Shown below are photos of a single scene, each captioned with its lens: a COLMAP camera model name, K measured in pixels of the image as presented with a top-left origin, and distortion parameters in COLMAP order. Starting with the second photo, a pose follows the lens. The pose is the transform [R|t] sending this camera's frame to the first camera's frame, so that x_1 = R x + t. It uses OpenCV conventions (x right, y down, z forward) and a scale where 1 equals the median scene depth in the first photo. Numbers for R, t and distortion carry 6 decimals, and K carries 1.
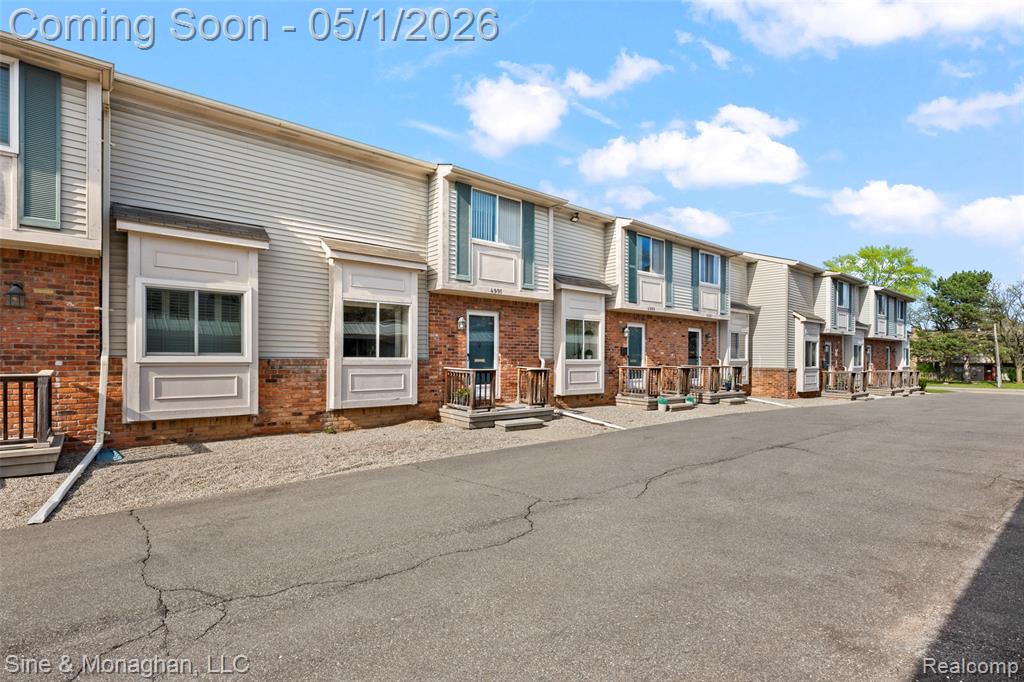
lens RADIAL K [[500.2, 0, 513.7], [0, 500.2, 373.5], [0, 0, 1]] dist [0.001051, 0.000002]
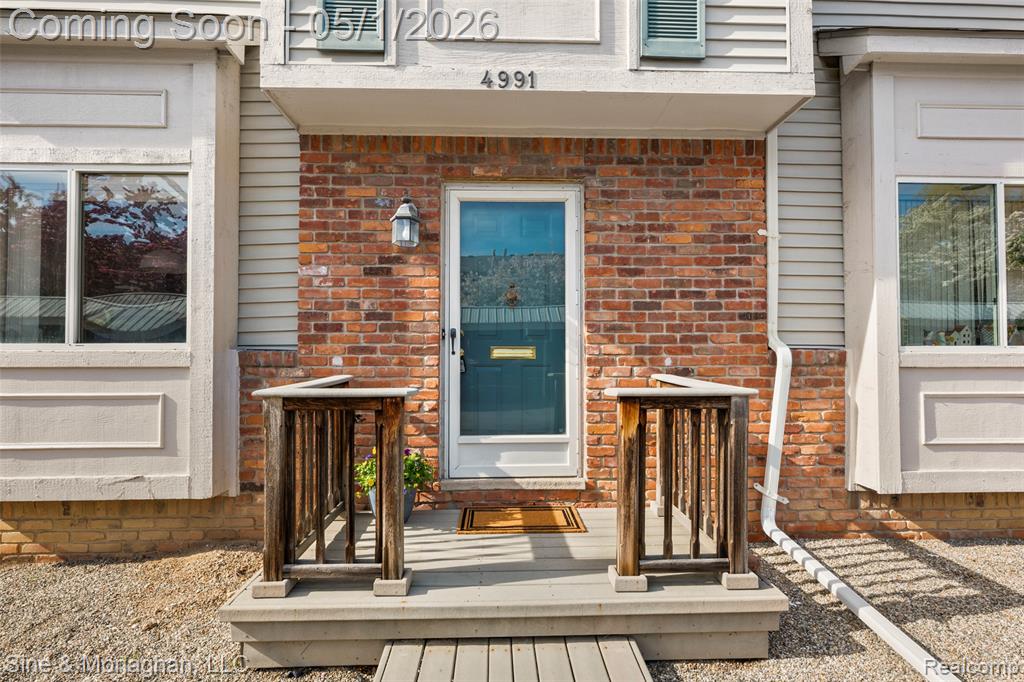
lens RADIAL K [[499.5, 0, 512.7], [0, 499.5, 353.8], [0, 0, 1]] dist [0.000735, 0.000024]
pose [[0.788479, -0.012379, -0.614937, 0.123176], [-0.012720, 0.999255, -0.036426, -0.015633], [0.614930, 0.036543, 0.787735, 0.814660]]
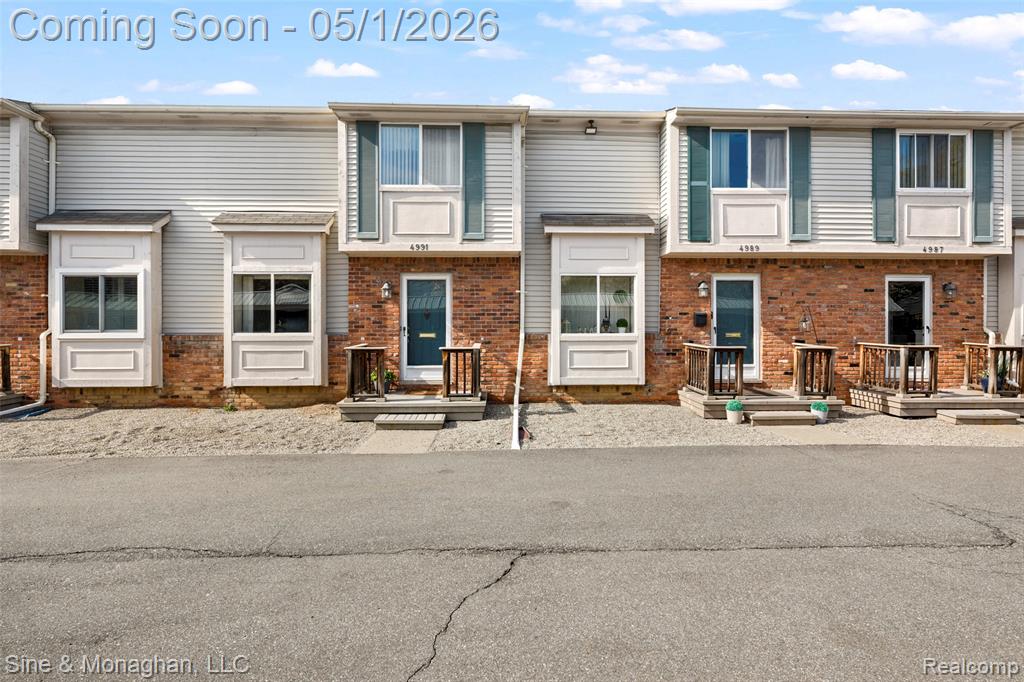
lens RADIAL K [[501.3, 0, 512.0], [0, 501.3, 341.0], [0, 0, 1]] dist [-0.001139, 0.000126]
pose [[0.785671, 0.003824, -0.618632, 0.571756], [-0.013030, 0.999861, -0.010368, -0.011415], [0.618507, 0.016207, 0.785612, 0.481427]]
